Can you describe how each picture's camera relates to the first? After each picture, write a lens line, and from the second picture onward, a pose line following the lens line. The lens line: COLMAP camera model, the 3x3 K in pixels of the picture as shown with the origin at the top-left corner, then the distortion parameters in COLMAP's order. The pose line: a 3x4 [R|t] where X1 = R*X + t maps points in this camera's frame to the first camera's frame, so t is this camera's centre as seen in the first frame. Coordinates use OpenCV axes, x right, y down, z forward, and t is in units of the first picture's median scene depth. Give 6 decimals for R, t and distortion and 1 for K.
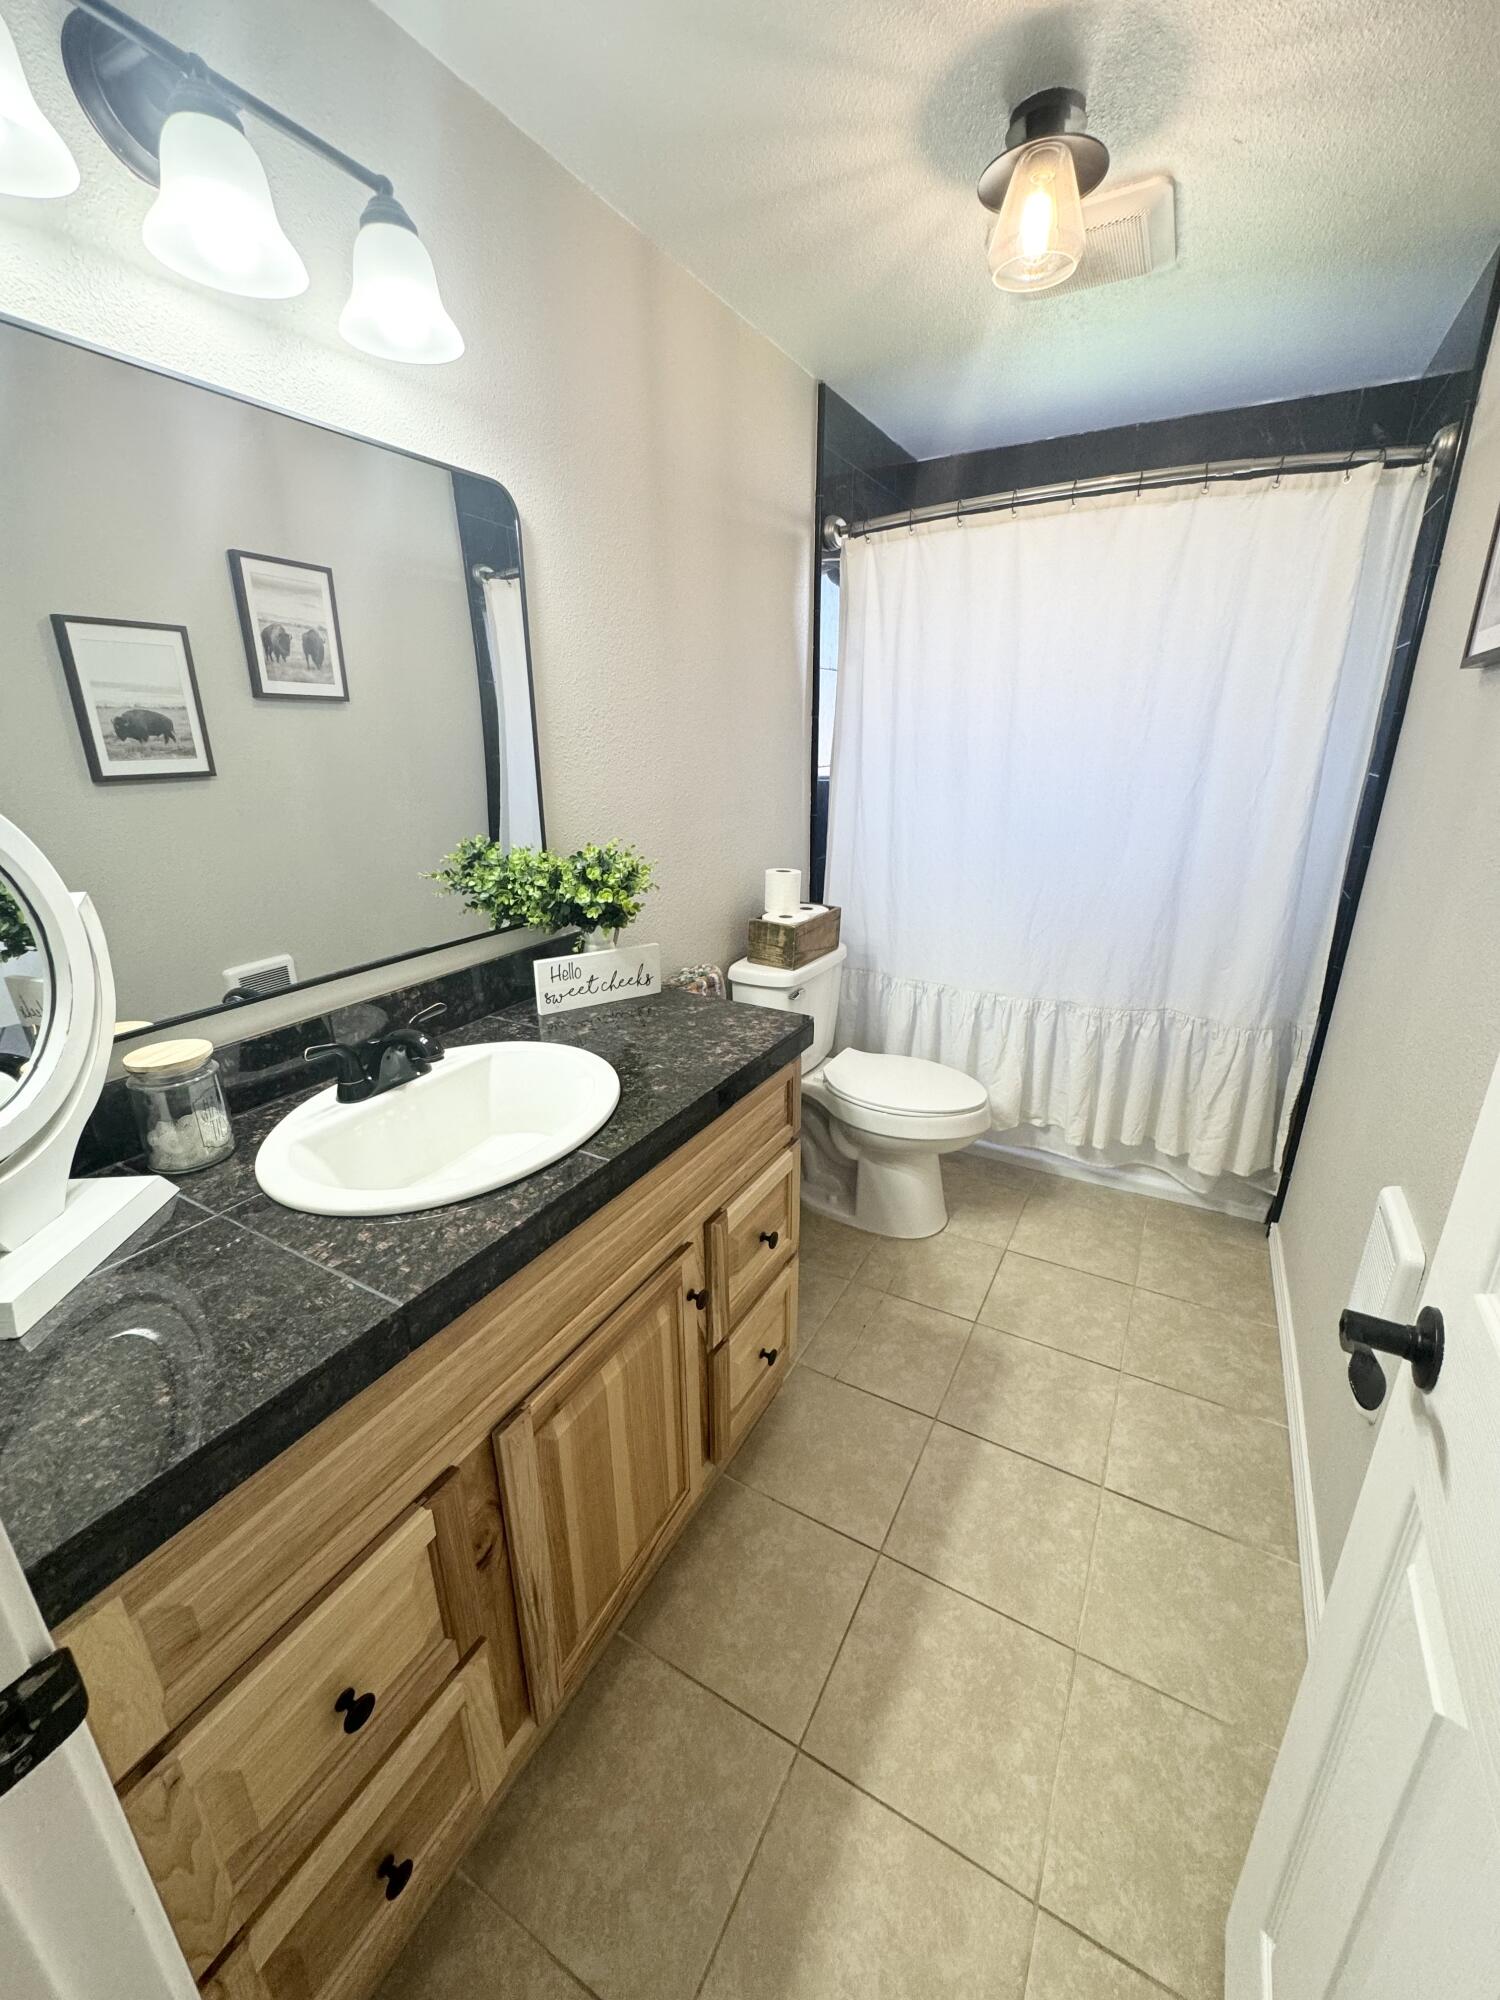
lens RADIAL K [[795.6, 0, 749.5], [0, 795.6, 1001.8], [0, 0, 1]] dist [-0.004618, 0.000966]
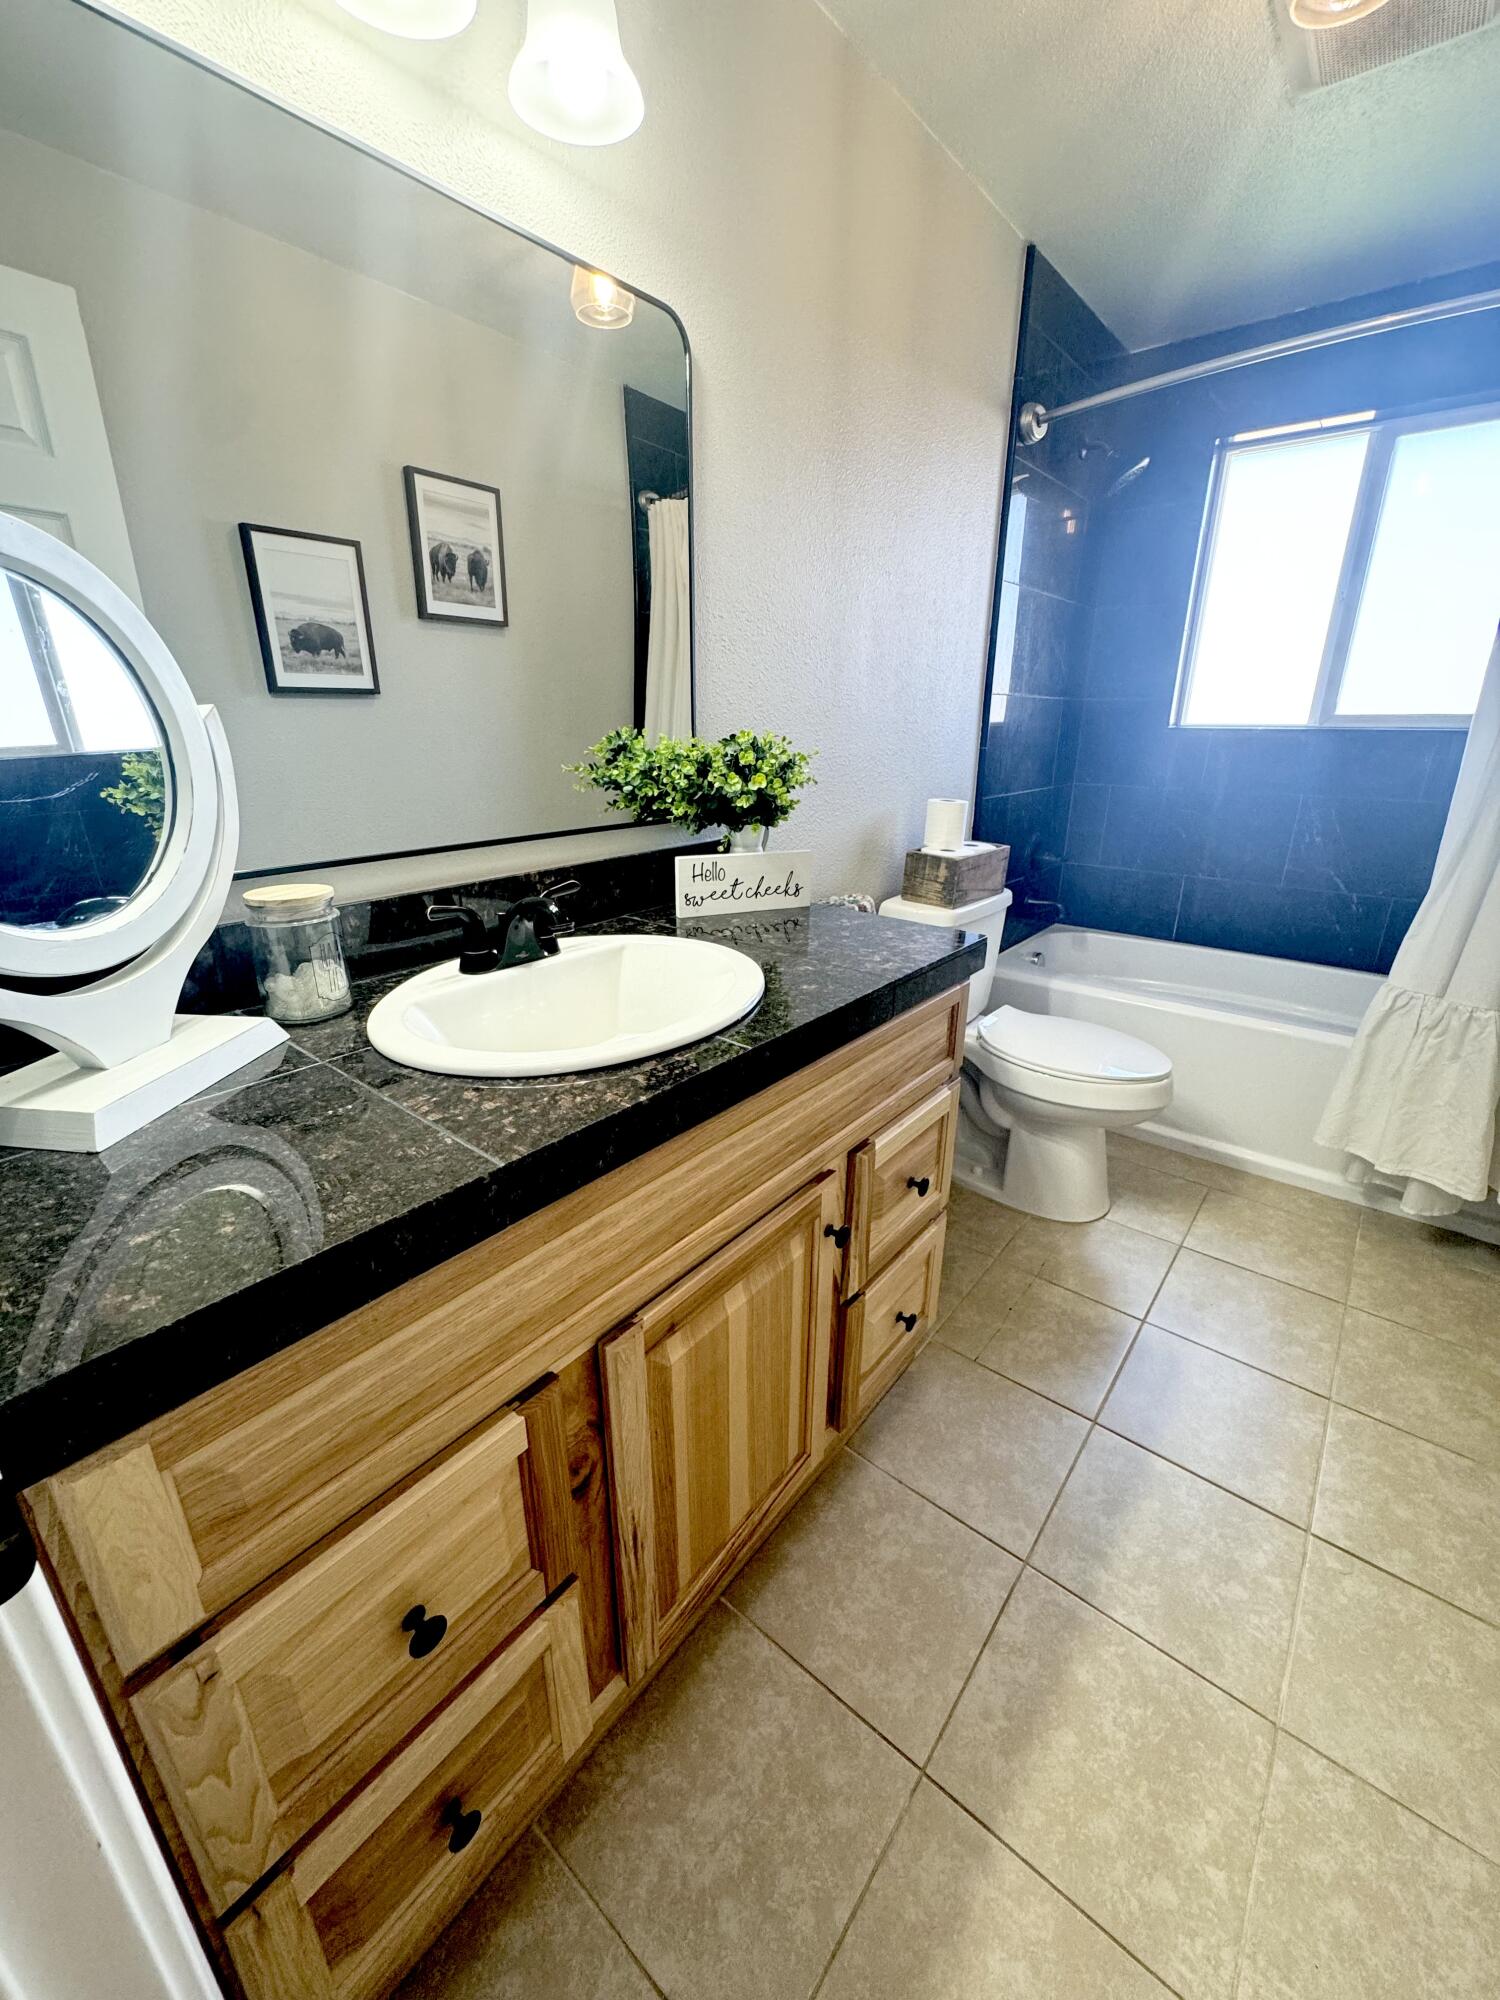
lens RADIAL K [[795.6, 0, 749.5], [0, 795.6, 1001.8], [0, 0, 1]] dist [-0.004618, 0.000966]
pose [[0.984984, 0.066299, -0.159410, -0.037186], [-0.063791, 0.997746, 0.020807, 0.106985], [0.160430, -0.010326, 0.986993, 0.133419]]
